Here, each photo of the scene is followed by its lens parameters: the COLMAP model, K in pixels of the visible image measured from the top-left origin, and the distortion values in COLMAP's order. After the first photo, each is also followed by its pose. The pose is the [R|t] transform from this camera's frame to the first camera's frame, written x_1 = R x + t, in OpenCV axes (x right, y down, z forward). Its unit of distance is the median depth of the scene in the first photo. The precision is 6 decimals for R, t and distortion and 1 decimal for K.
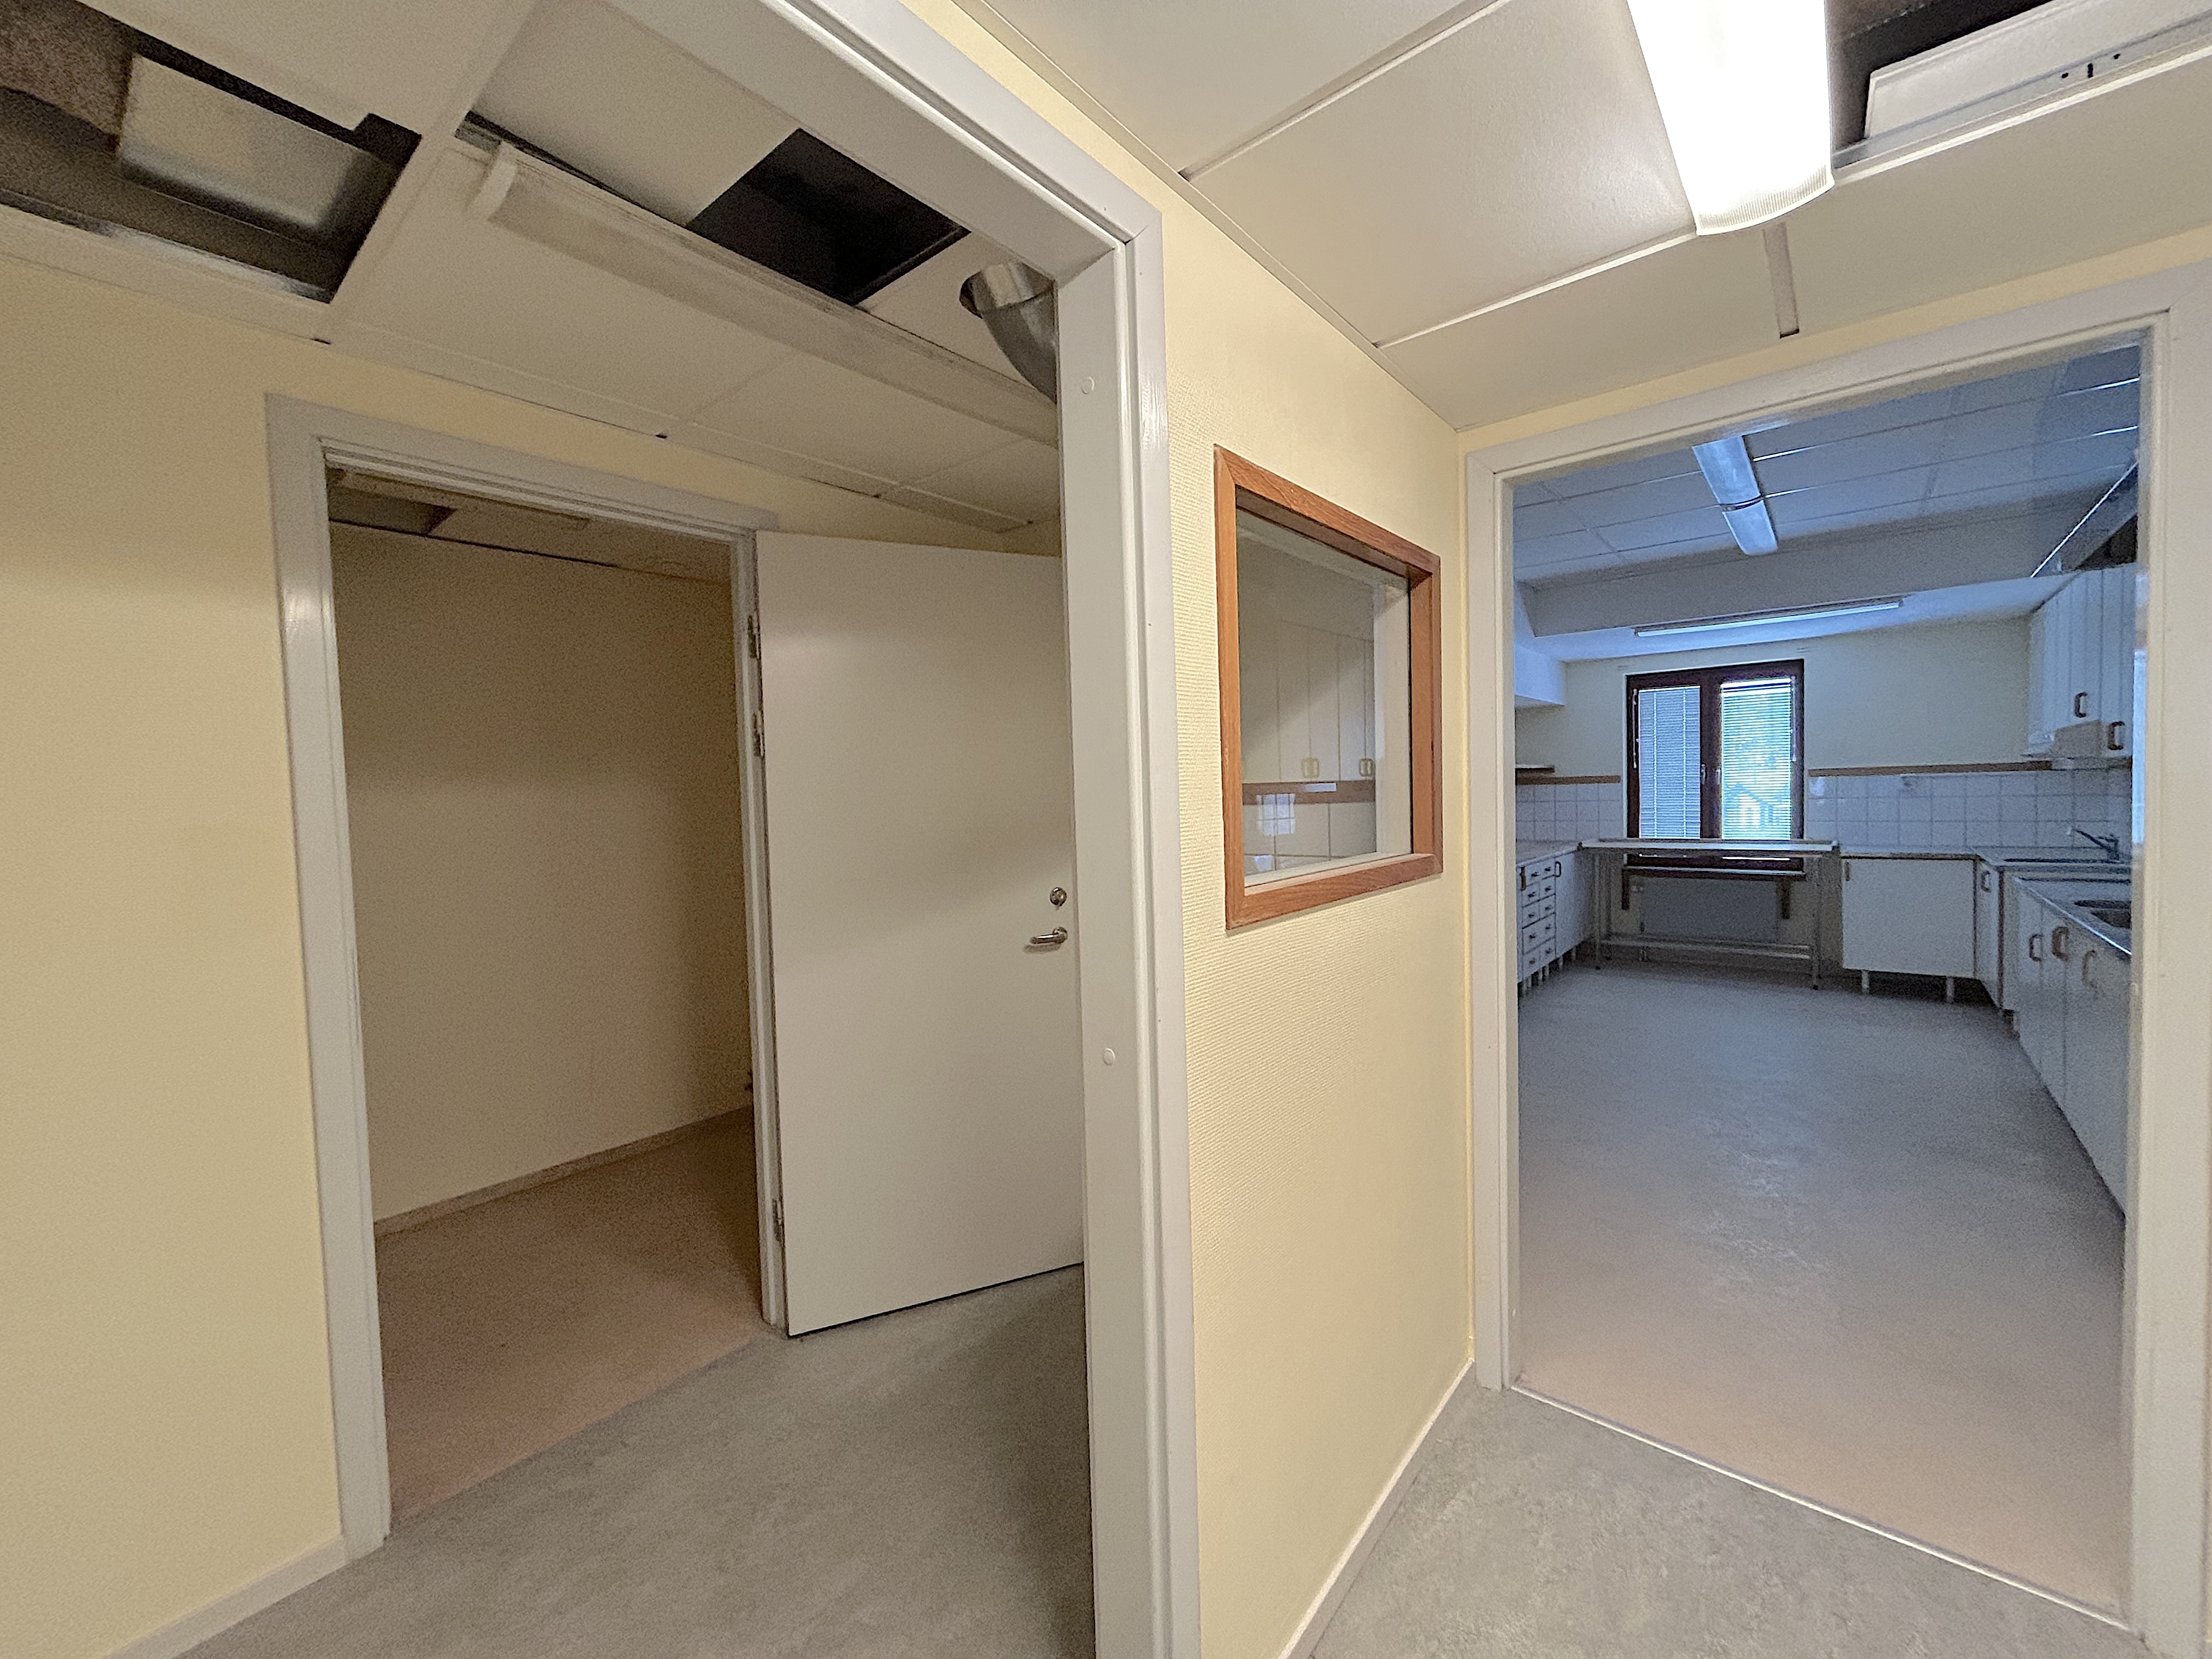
lens RADIAL K [[892.9, 0, 1095.8], [0, 892.9, 828.3], [0, 0, 1]] dist [-0.004506, 0.000729]
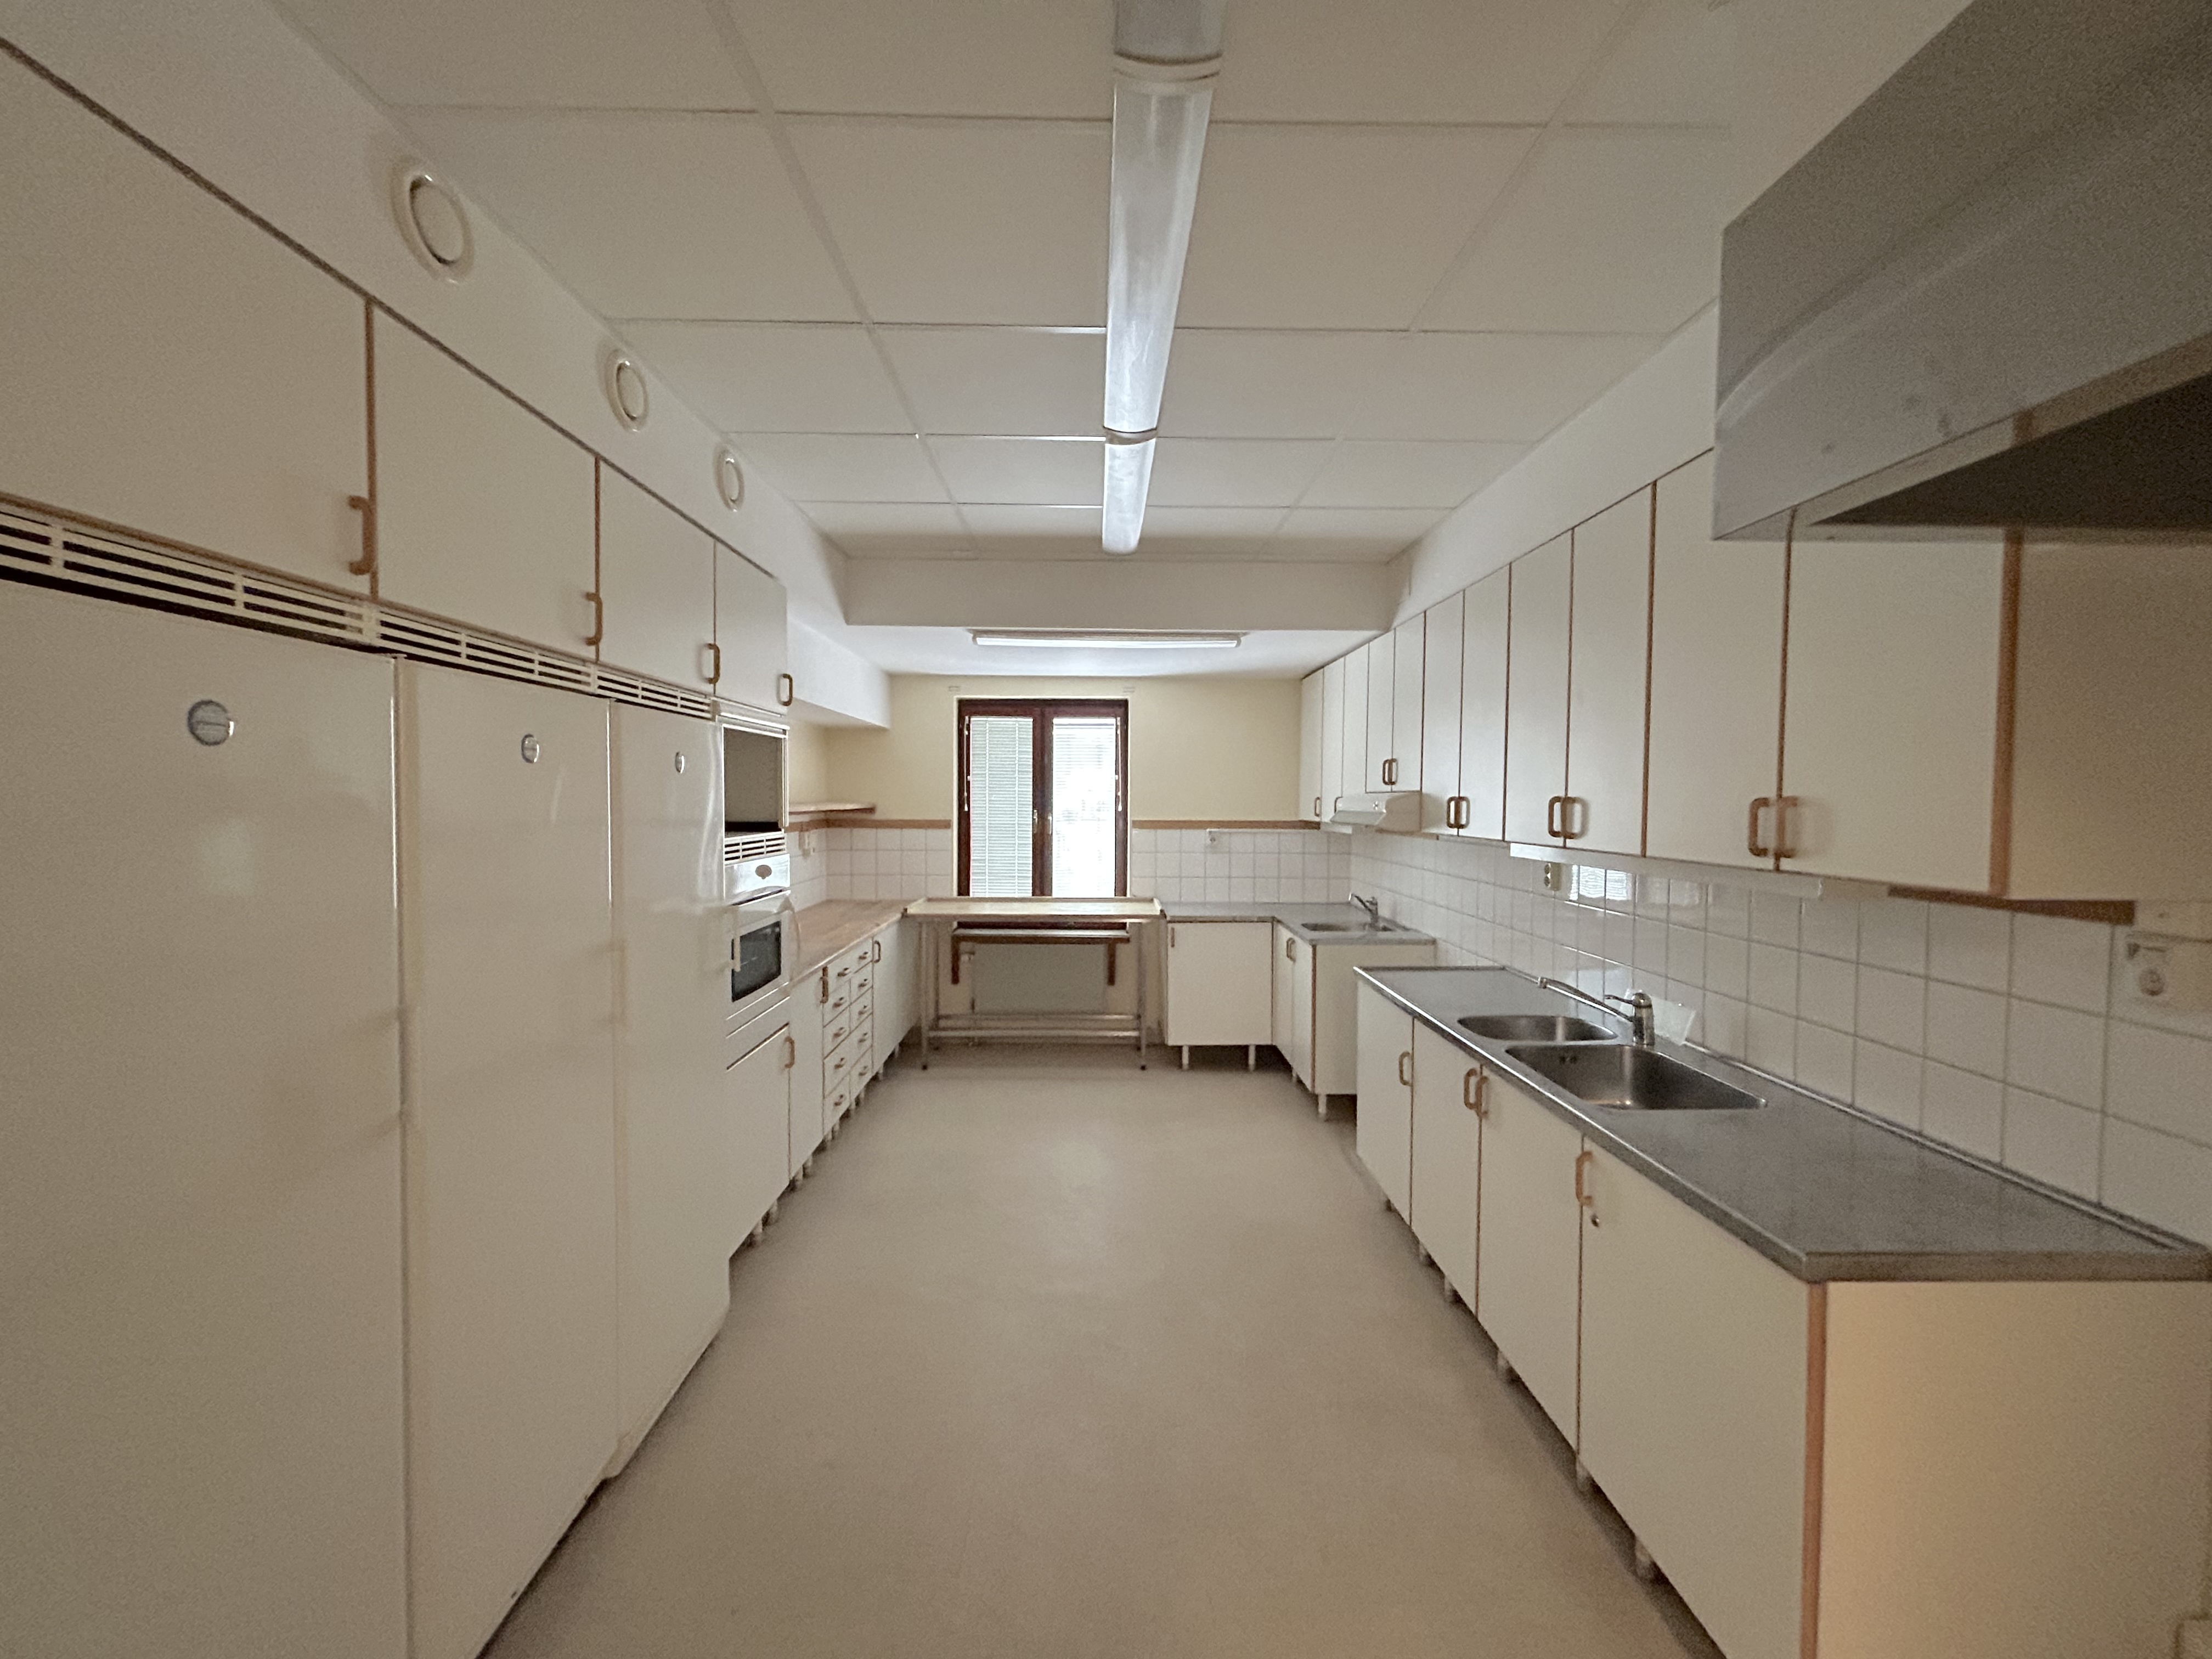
lens RADIAL K [[892.9, 0, 1111.7], [0, 892.9, 828.4], [0, 0, 1]] dist [-0.004506, 0.000729]
pose [[0.751549, 0.013763, 0.659534, 0.178134], [-0.002445, 0.999834, -0.018078, -0.040933], [-0.659673, 0.011974, 0.751457, 0.320863]]
